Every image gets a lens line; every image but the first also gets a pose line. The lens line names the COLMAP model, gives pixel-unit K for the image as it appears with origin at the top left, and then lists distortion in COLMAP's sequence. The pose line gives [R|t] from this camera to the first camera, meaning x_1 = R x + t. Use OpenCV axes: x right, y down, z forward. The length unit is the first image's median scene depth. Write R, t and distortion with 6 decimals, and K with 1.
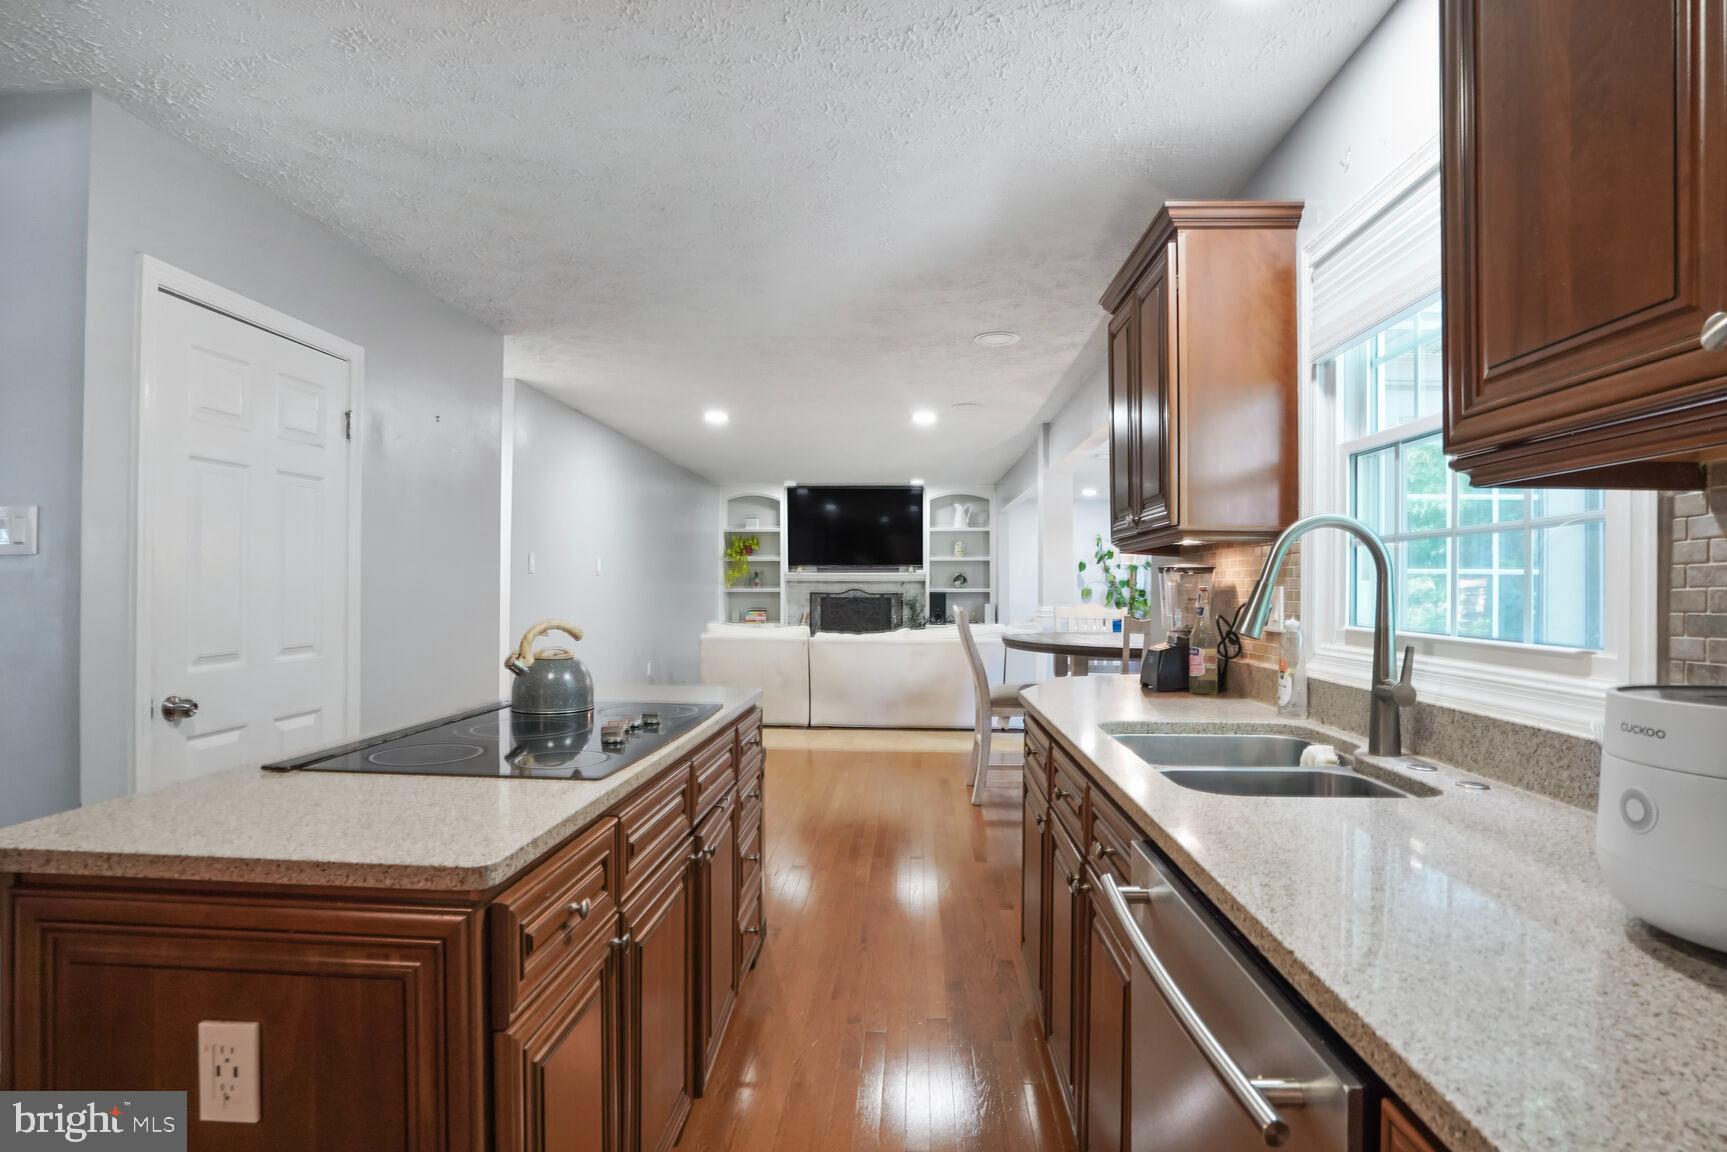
lens RADIAL K [[852.0, 0, 863.5], [0, 852.0, 576.0], [0, 0, 1]] dist [-0.001887, -0.000179]
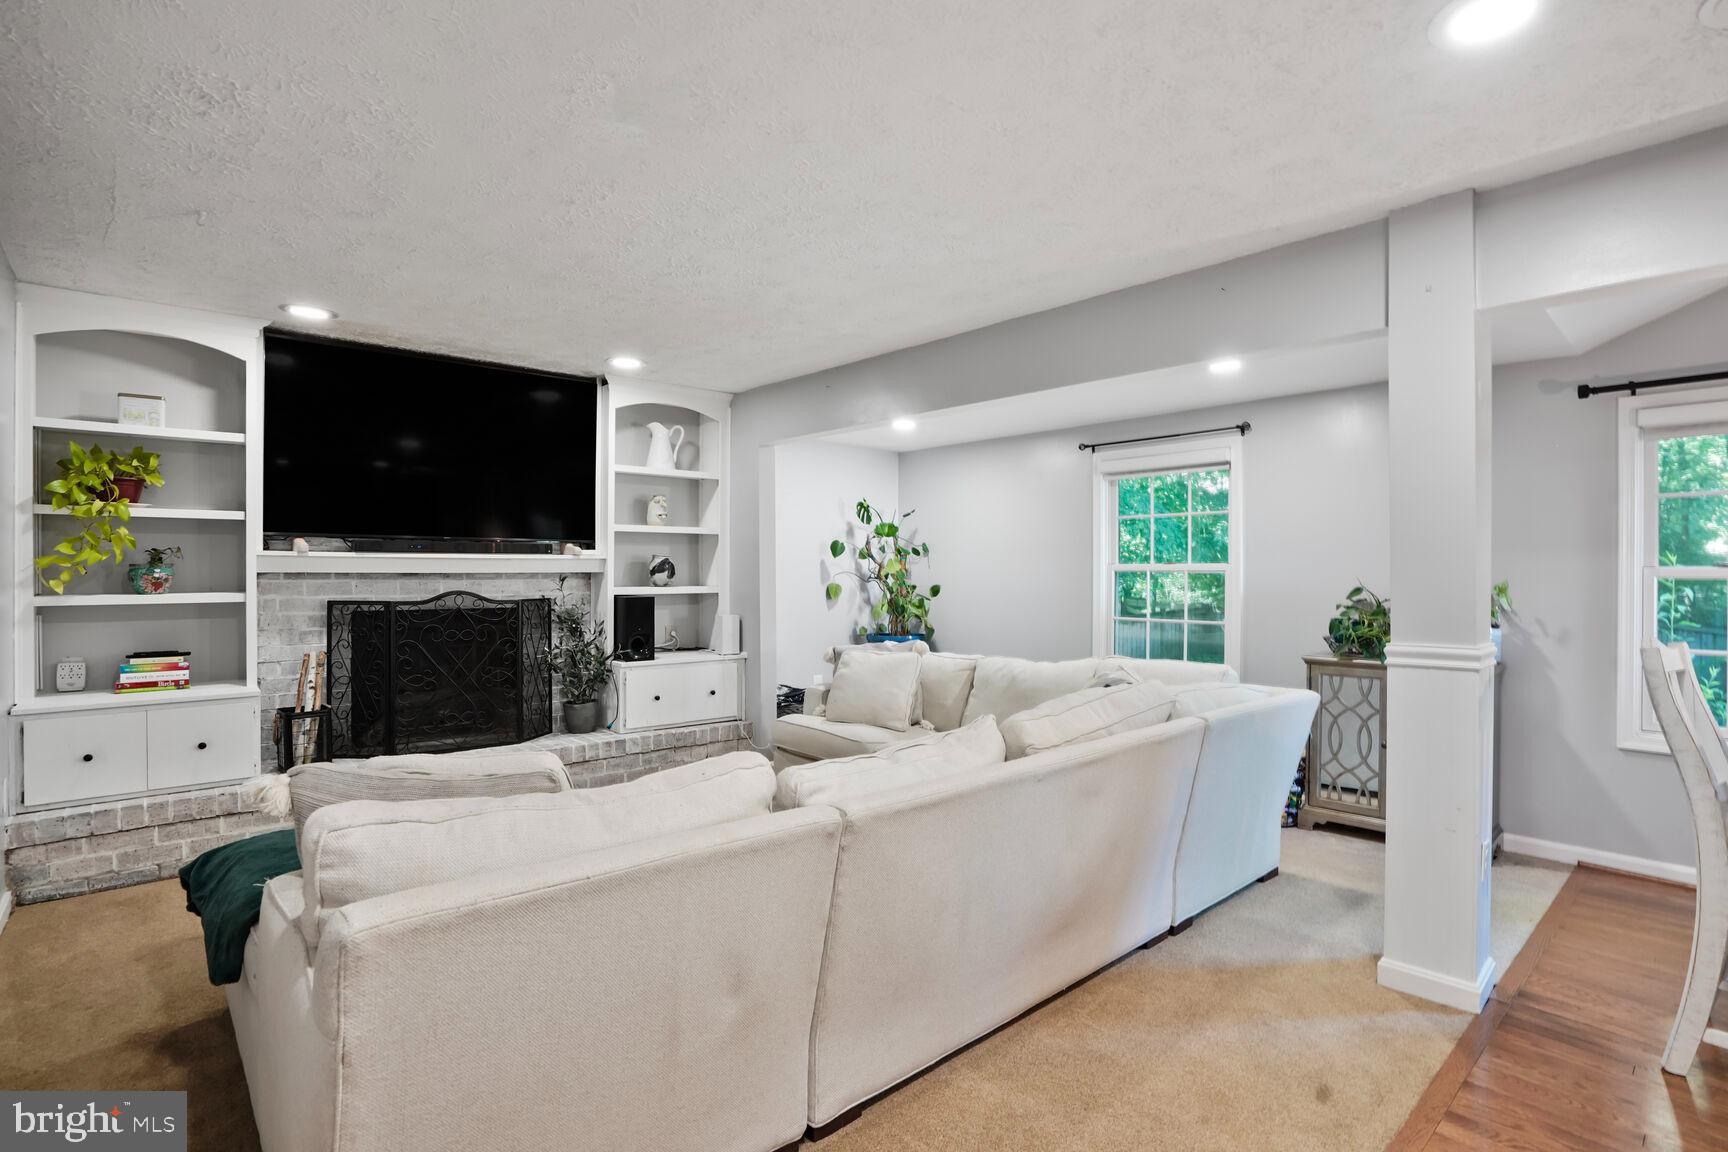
lens RADIAL K [[852.5, 0, 864.0], [0, 852.5, 576.0], [0, 0, 1]] dist [-0.001887, -0.000179]
pose [[0.730486, -0.006488, 0.682897, -0.152687], [-0.003349, 0.999909, 0.013082, 0.000518], [-0.682920, -0.011843, 0.730397, 0.535943]]
